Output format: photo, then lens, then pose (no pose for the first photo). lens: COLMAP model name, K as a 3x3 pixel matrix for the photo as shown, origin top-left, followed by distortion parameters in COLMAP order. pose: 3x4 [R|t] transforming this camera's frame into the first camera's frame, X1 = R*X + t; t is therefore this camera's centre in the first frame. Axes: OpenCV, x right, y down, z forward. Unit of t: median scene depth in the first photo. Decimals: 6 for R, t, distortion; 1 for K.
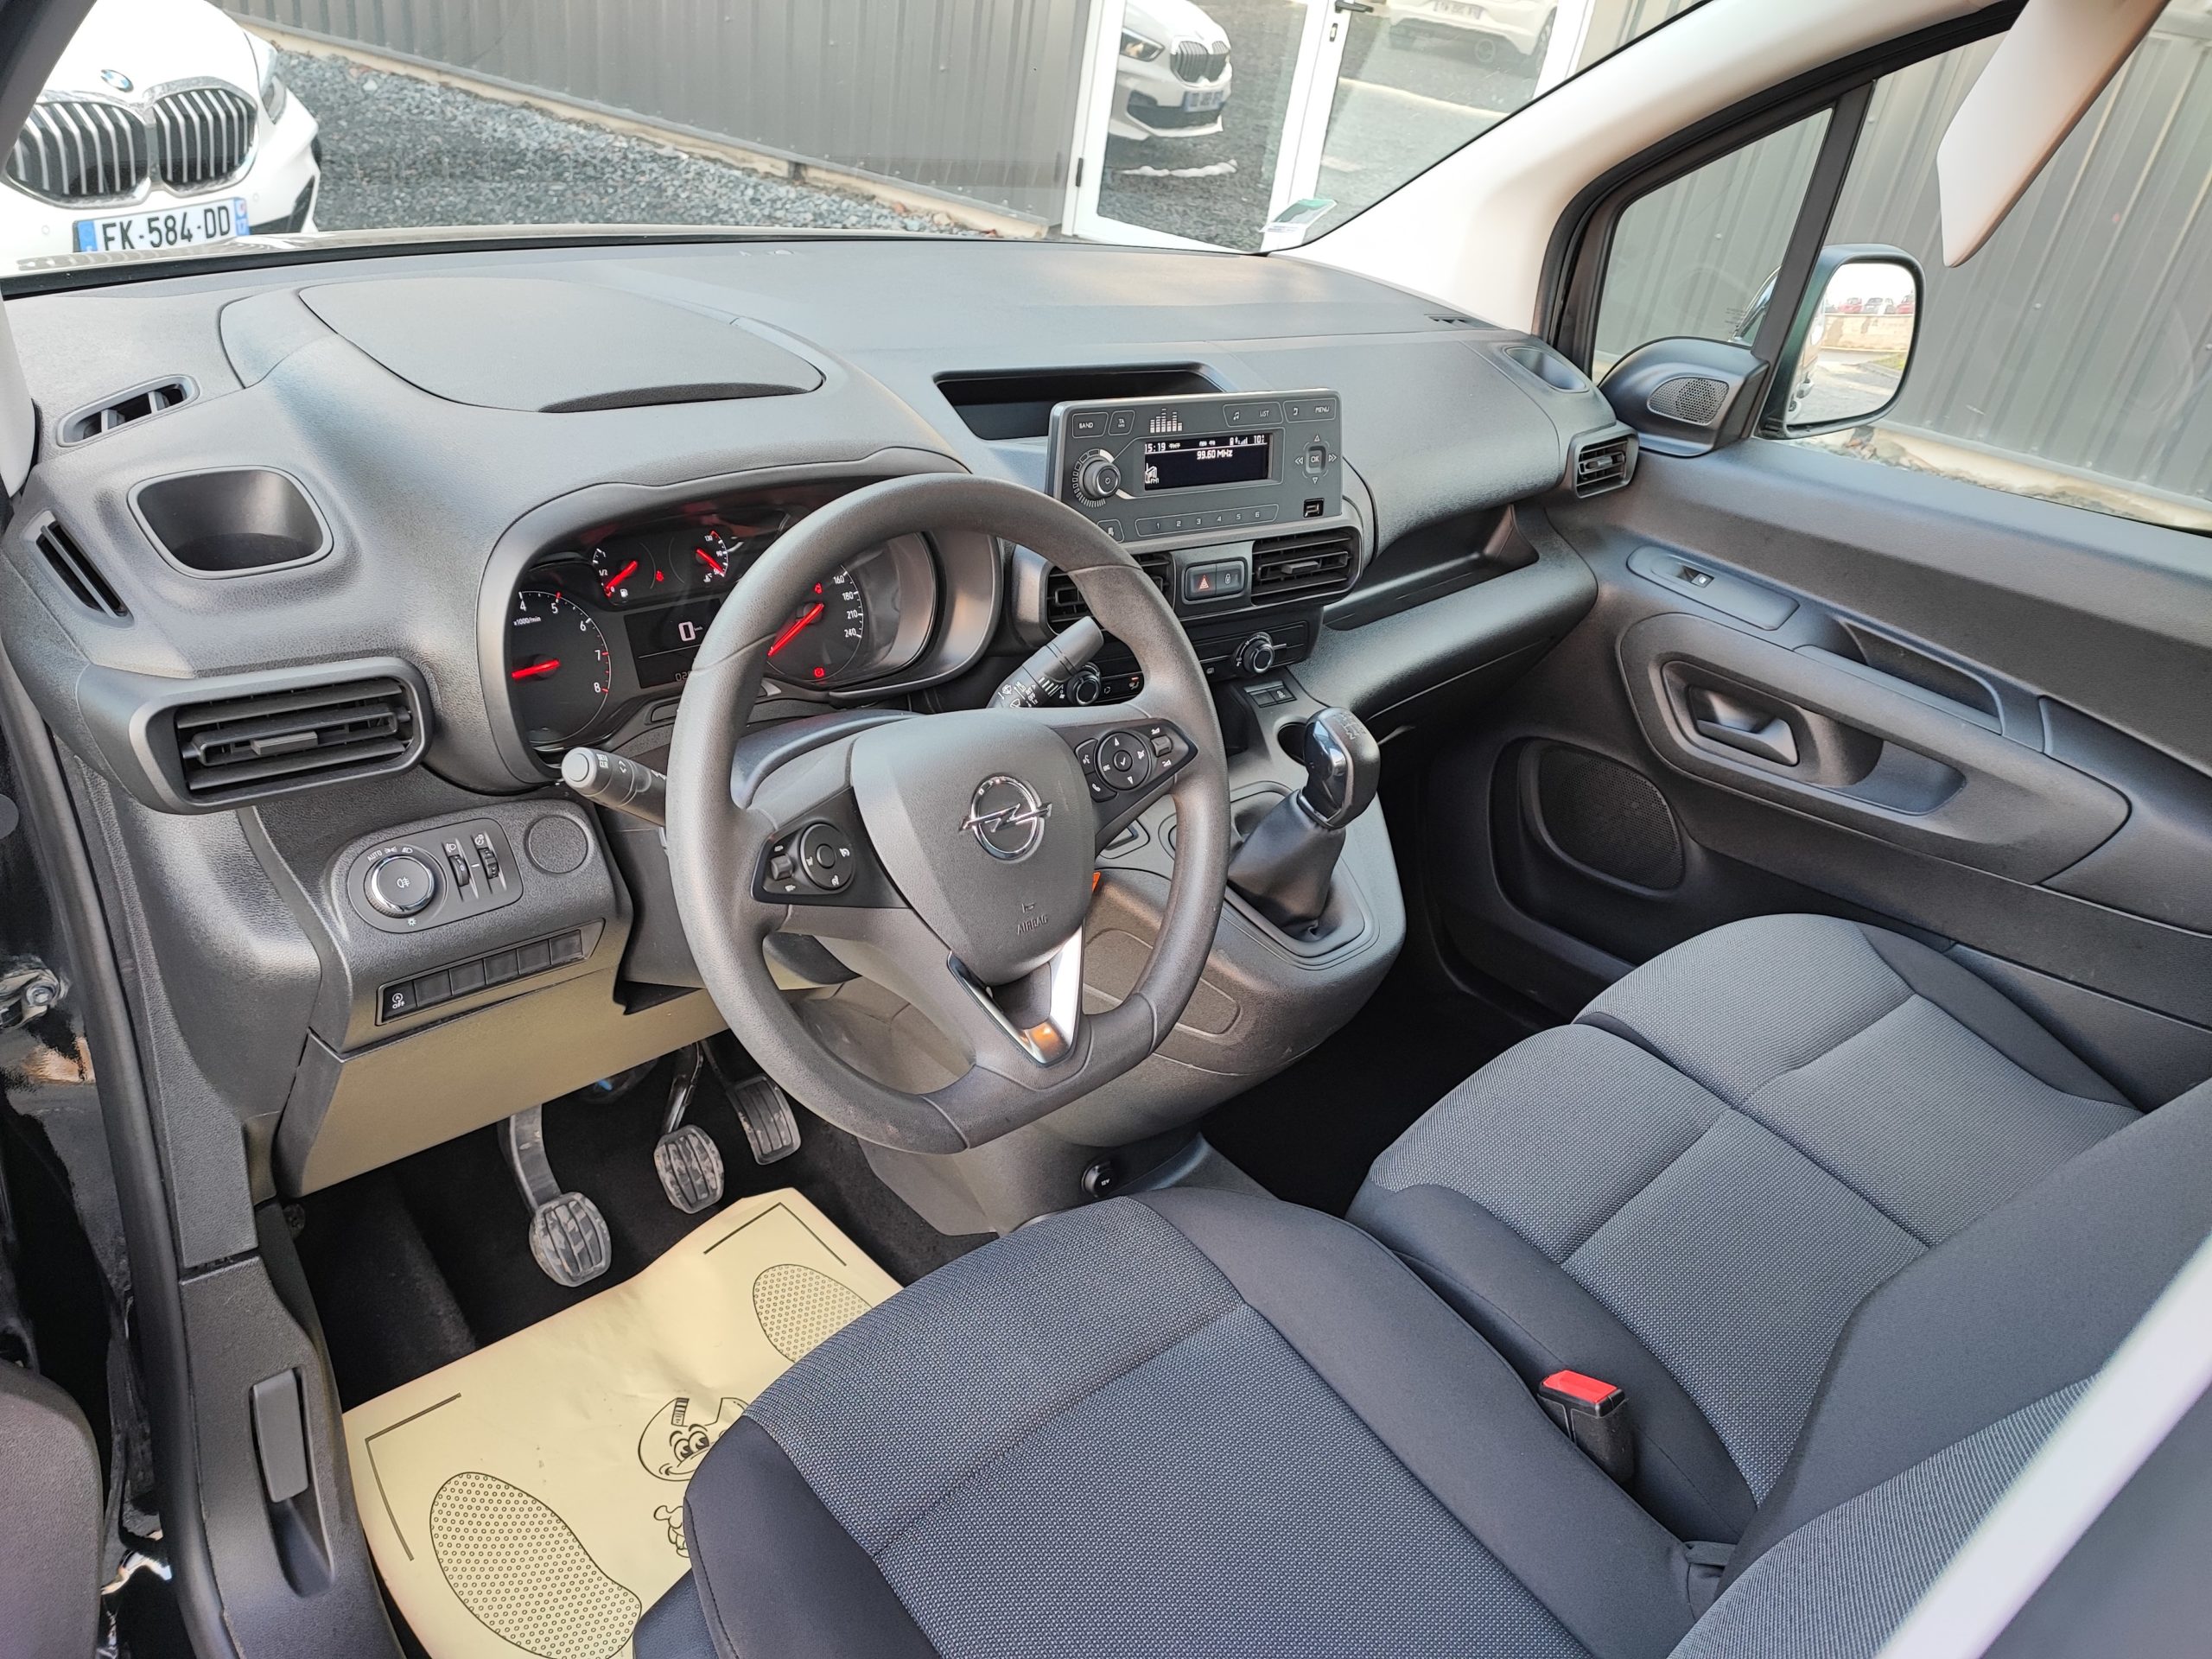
lens RADIAL K [[1565.1, 0, 1106.0], [0, 1565.1, 829.5], [0, 0, 1]] dist [0.008257, 0.002763]
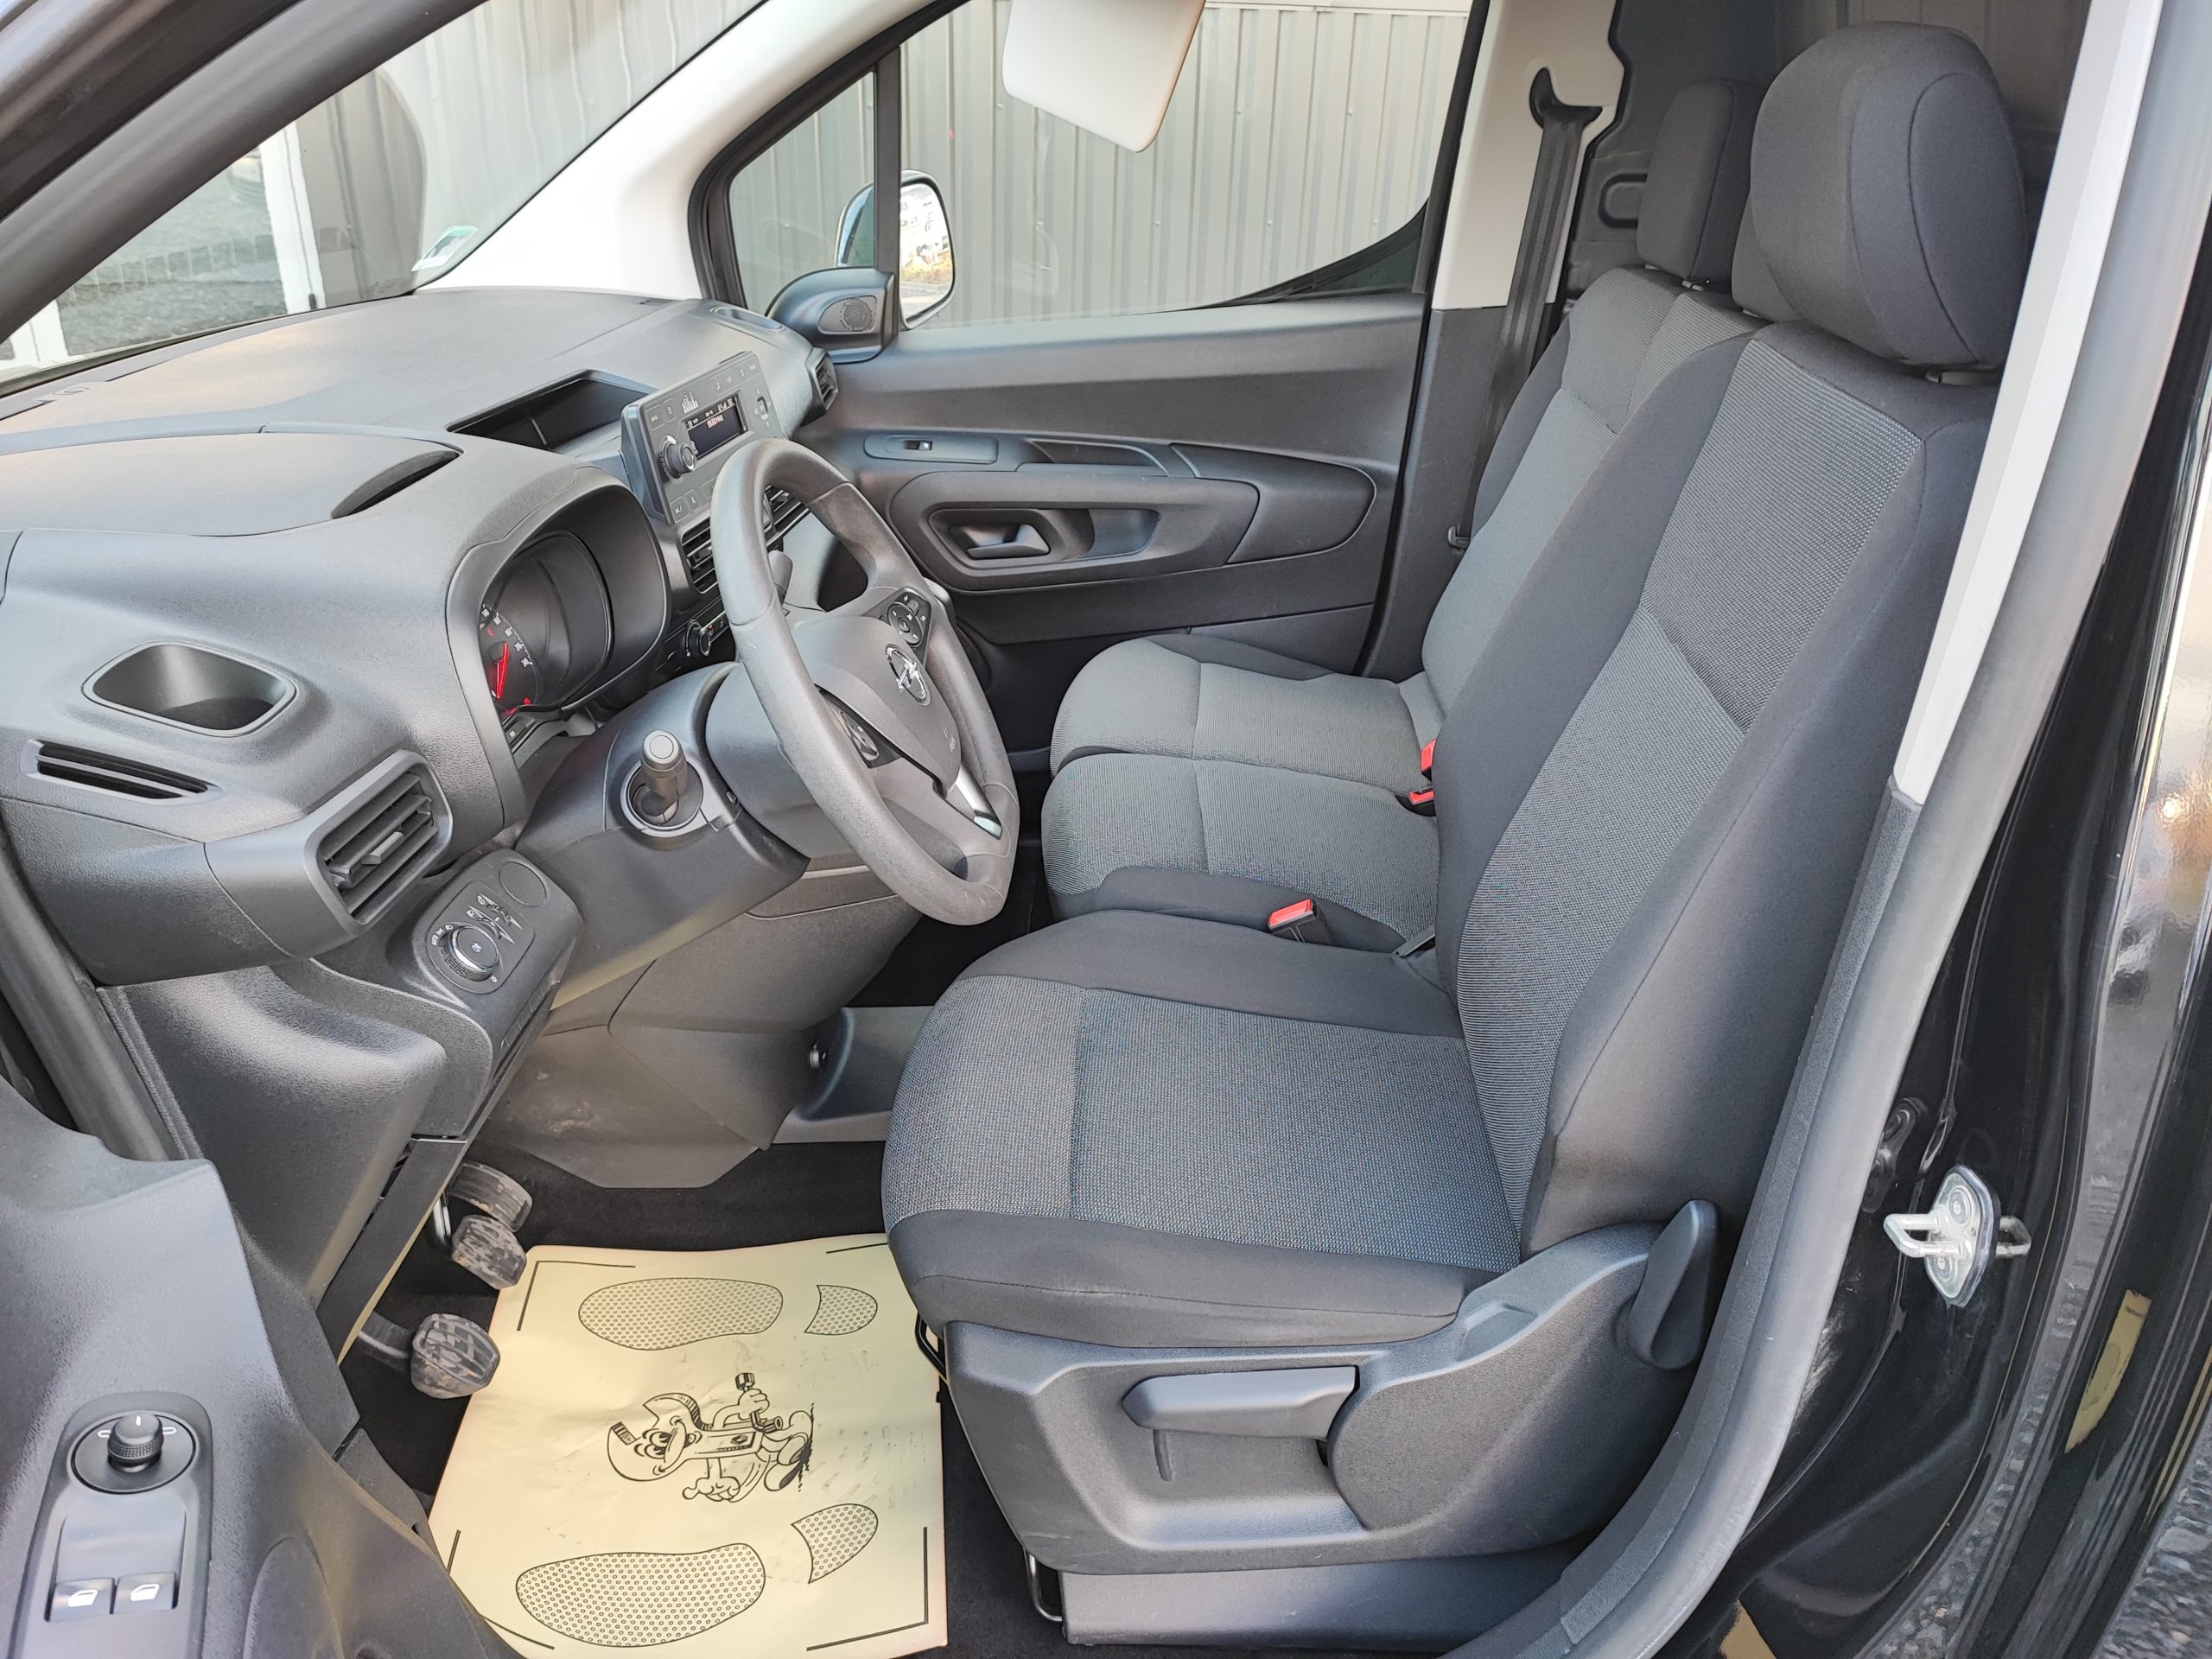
lens RADIAL K [[1558.1, 0, 1106.0], [0, 1558.1, 829.5], [0, 0, 1]] dist [-0.038338, 0.111535]
pose [[0.703719, -0.429480, 0.565974, -0.401215], [0.424146, 0.893036, 0.150292, -0.008849], [-0.569982, 0.134292, 0.810608, -0.073212]]
